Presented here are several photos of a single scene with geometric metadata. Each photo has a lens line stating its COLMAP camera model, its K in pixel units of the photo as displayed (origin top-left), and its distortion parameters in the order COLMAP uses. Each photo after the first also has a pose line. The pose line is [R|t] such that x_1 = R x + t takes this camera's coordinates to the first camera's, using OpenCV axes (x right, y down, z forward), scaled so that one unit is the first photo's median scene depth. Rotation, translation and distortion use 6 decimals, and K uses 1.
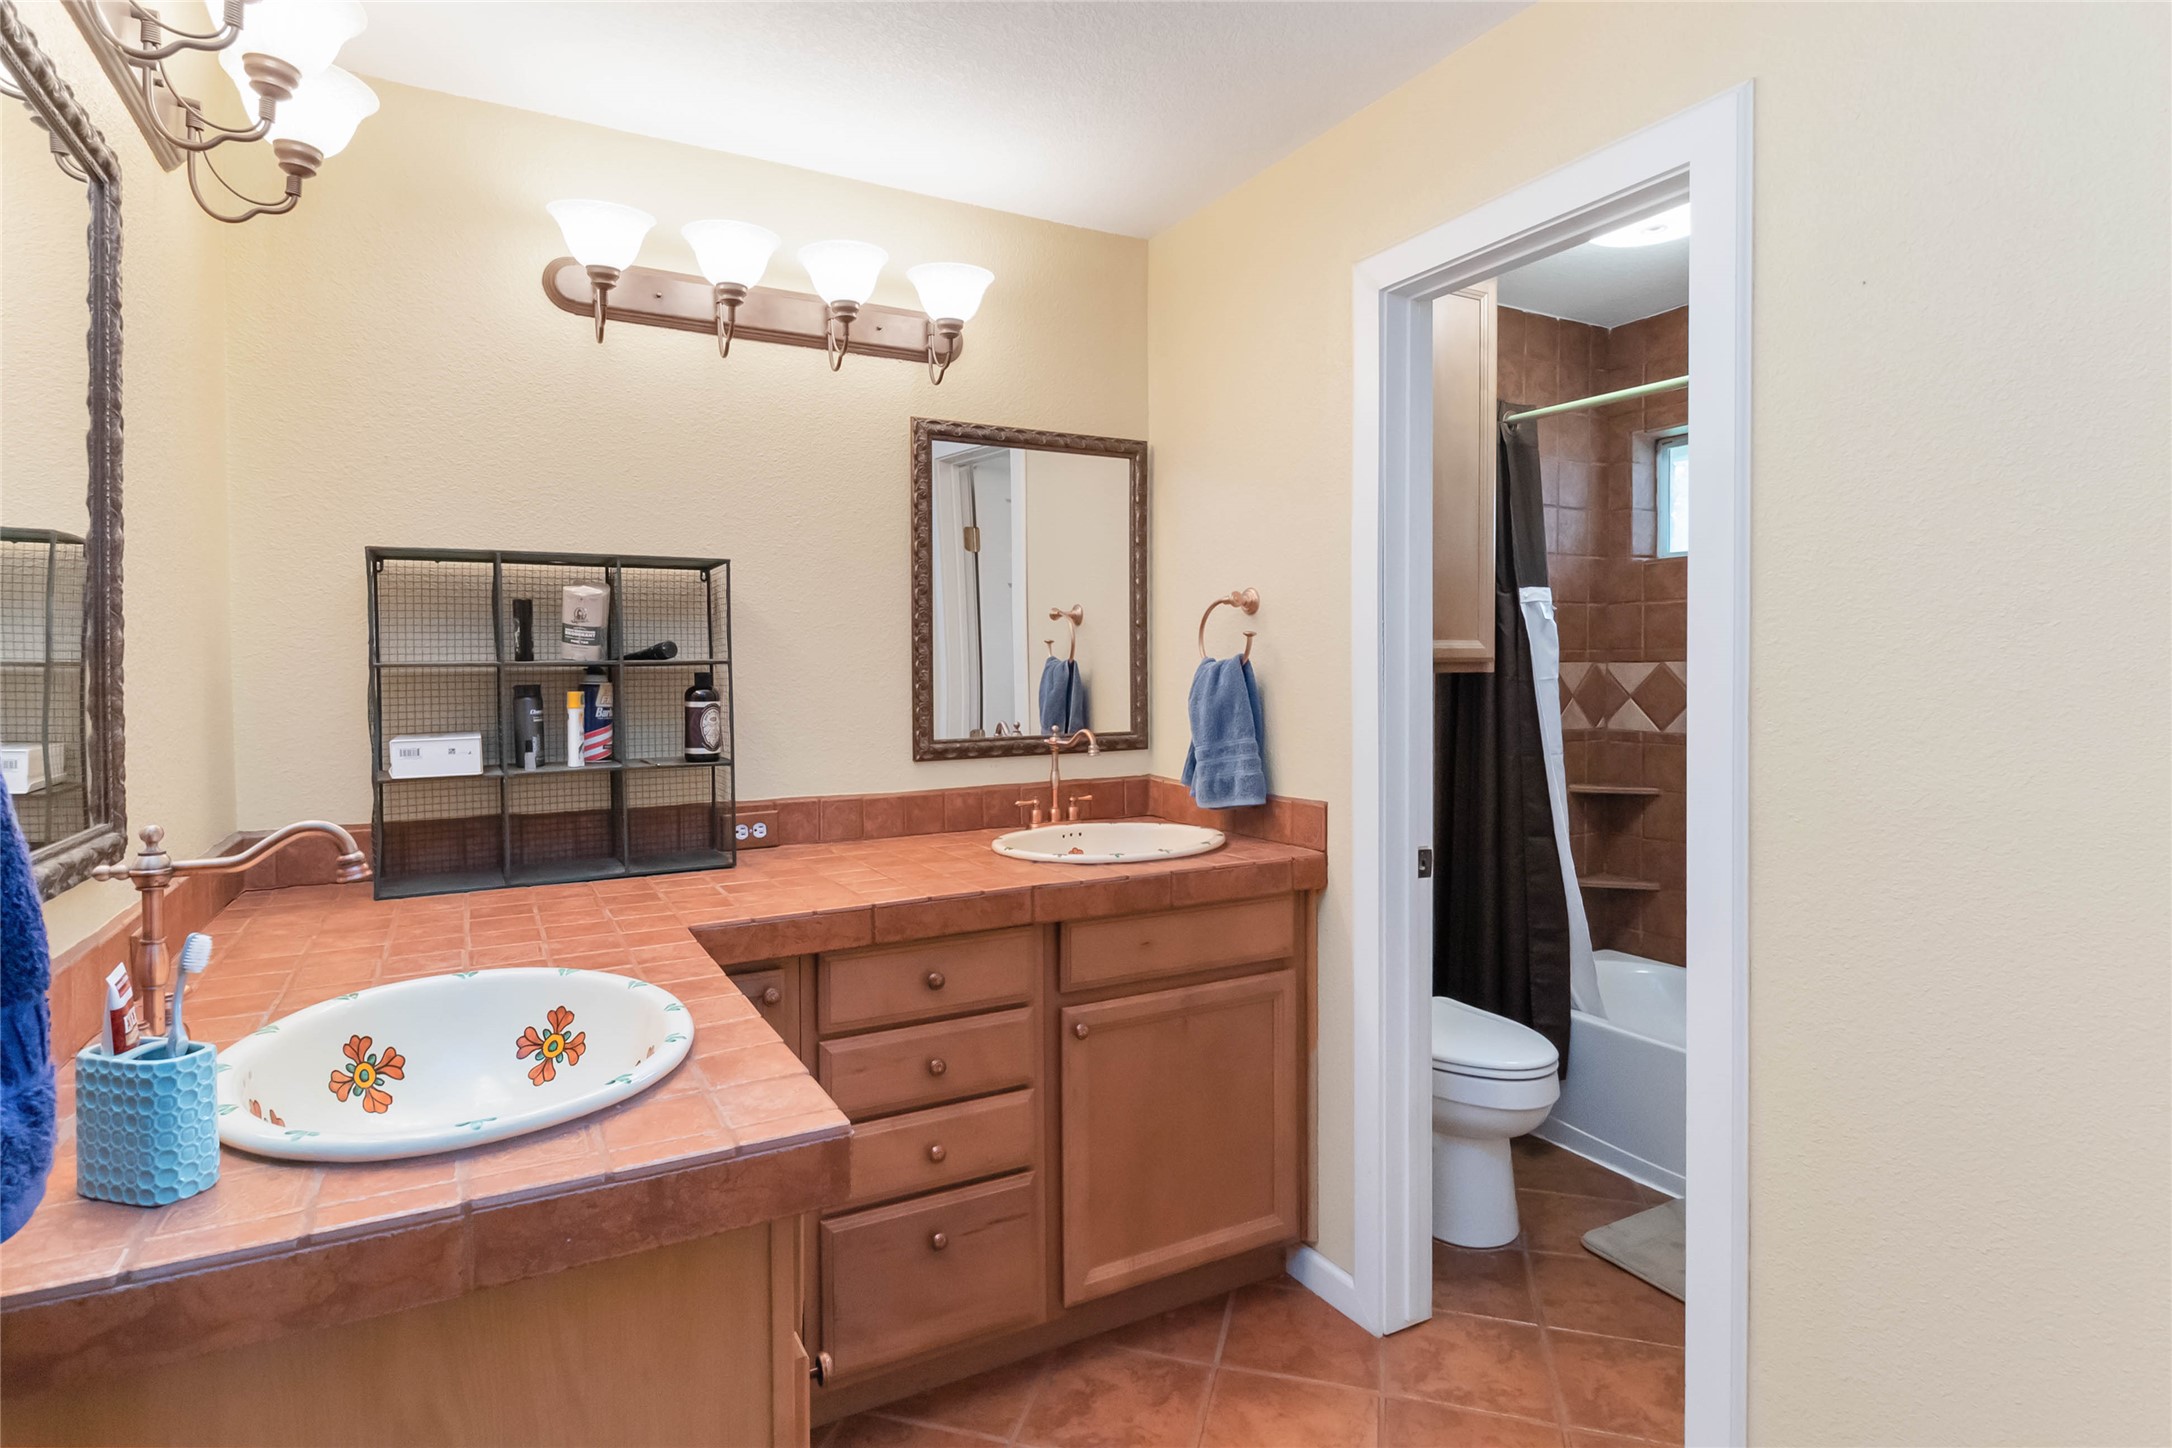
lens RADIAL K [[1137.2, 0, 1086.3], [0, 1137.2, 706.6], [0, 0, 1]] dist [0.002938, 0.004235]
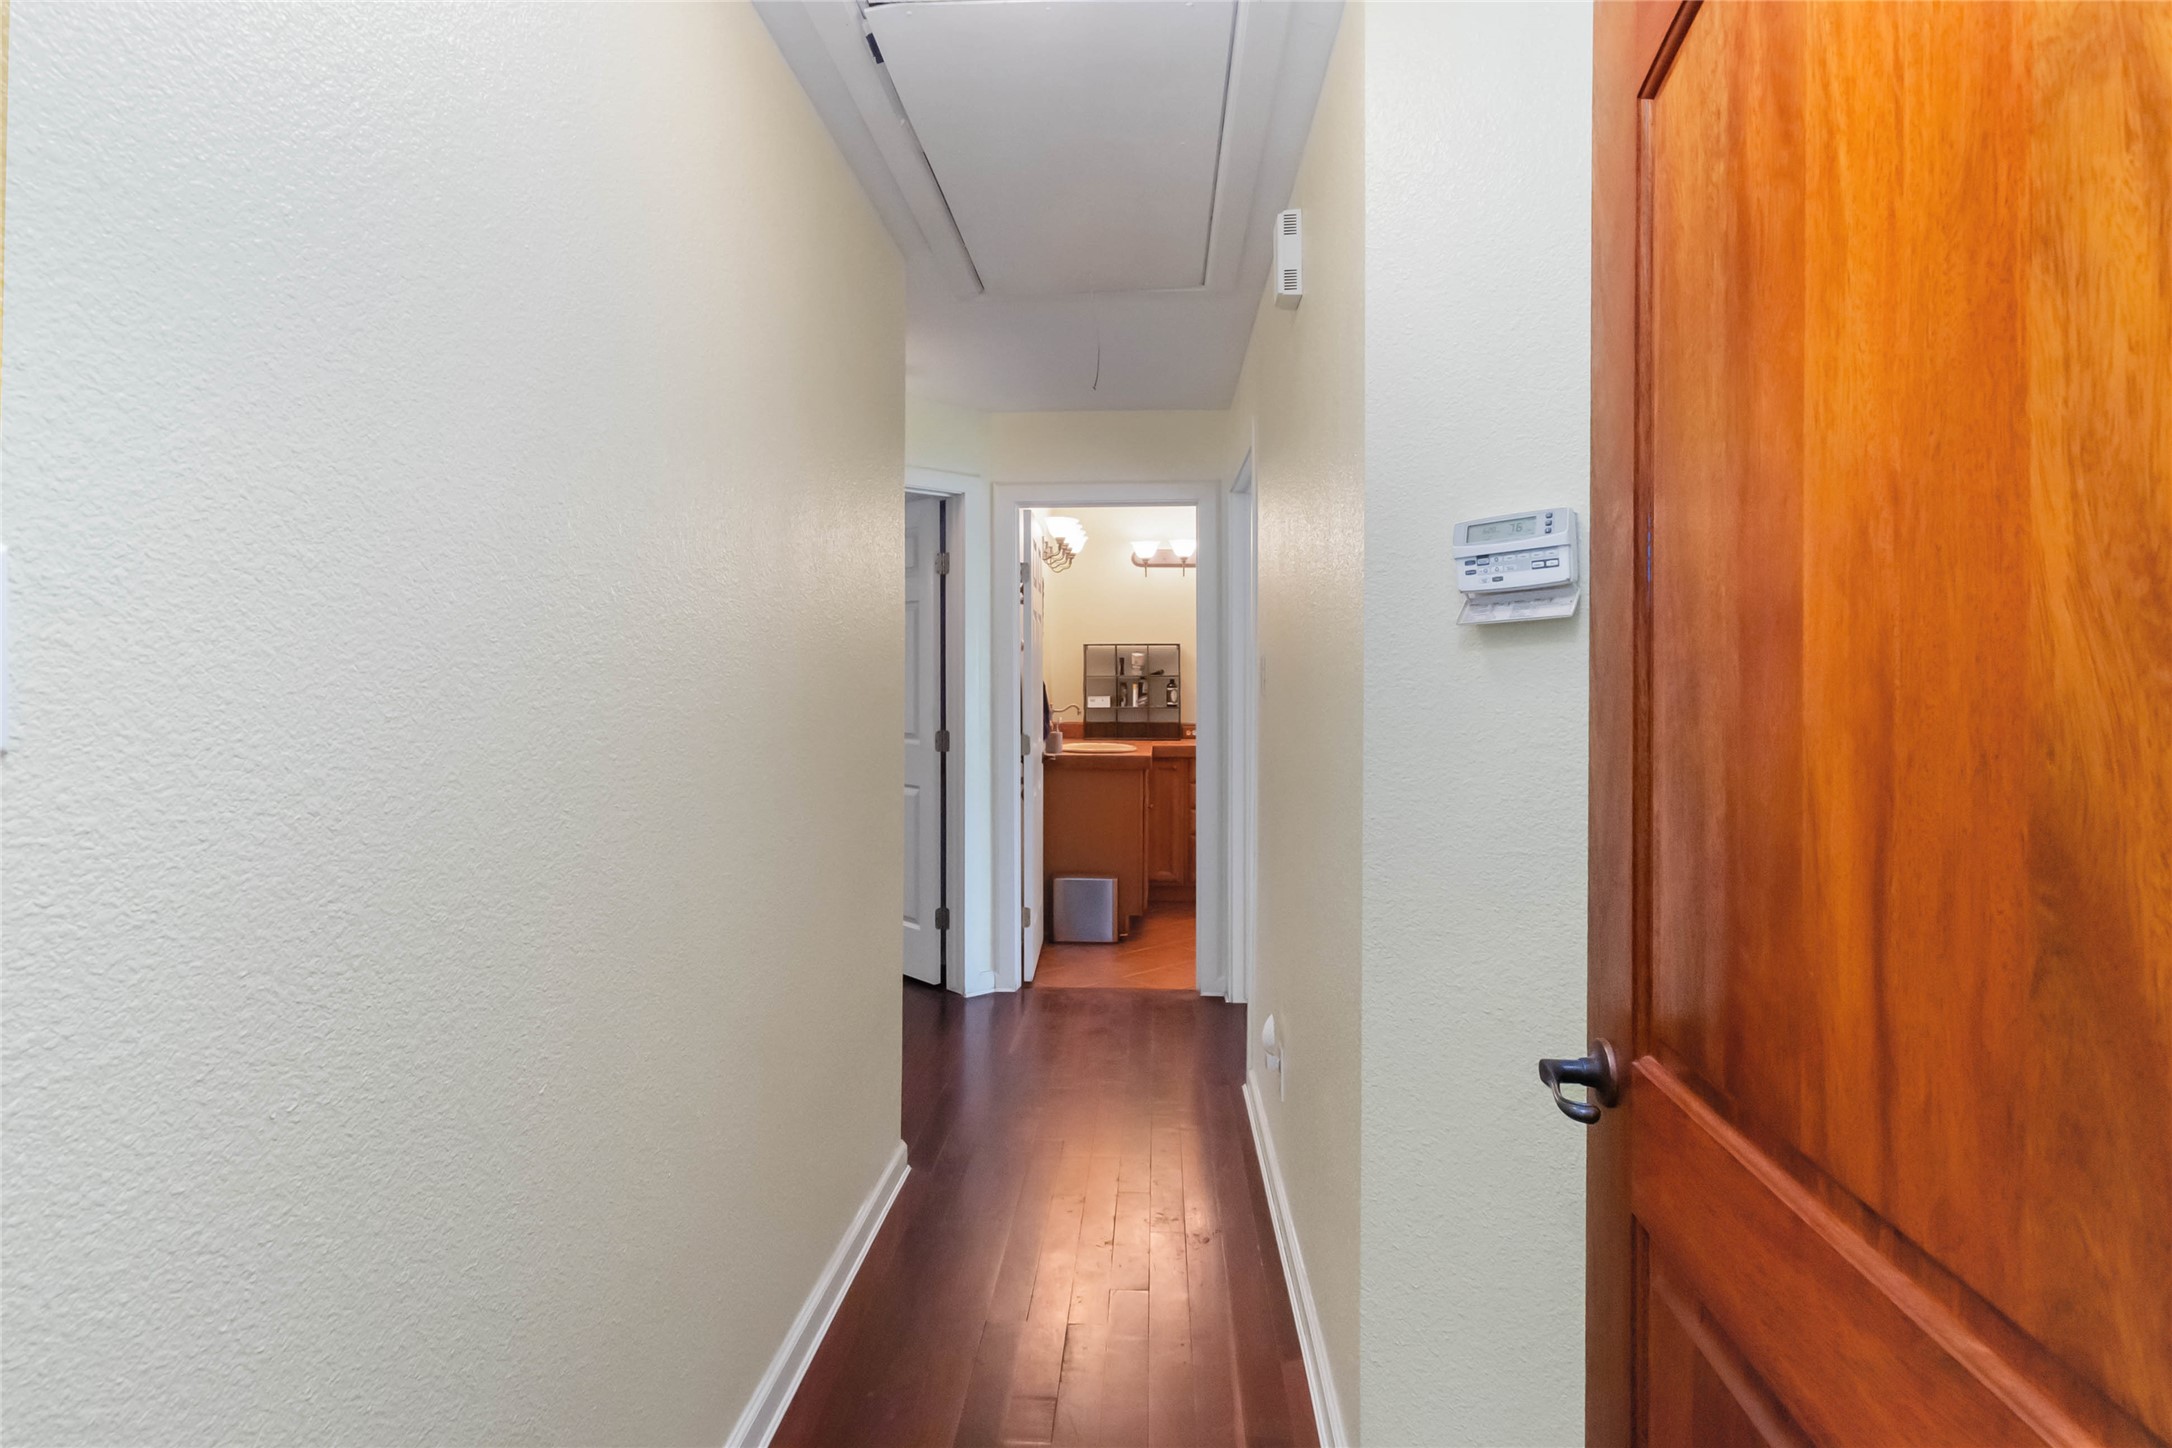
lens RADIAL K [[1137.2, 0, 1086.9], [0, 1137.2, 708.9], [0, 0, 1]] dist [0.002938, 0.004235]
pose [[0.836808, 0.013414, -0.547332, 1.270261], [-0.017141, 0.999852, -0.001701, 0.066914], [0.547228, 0.010805, 0.836914, -1.888302]]
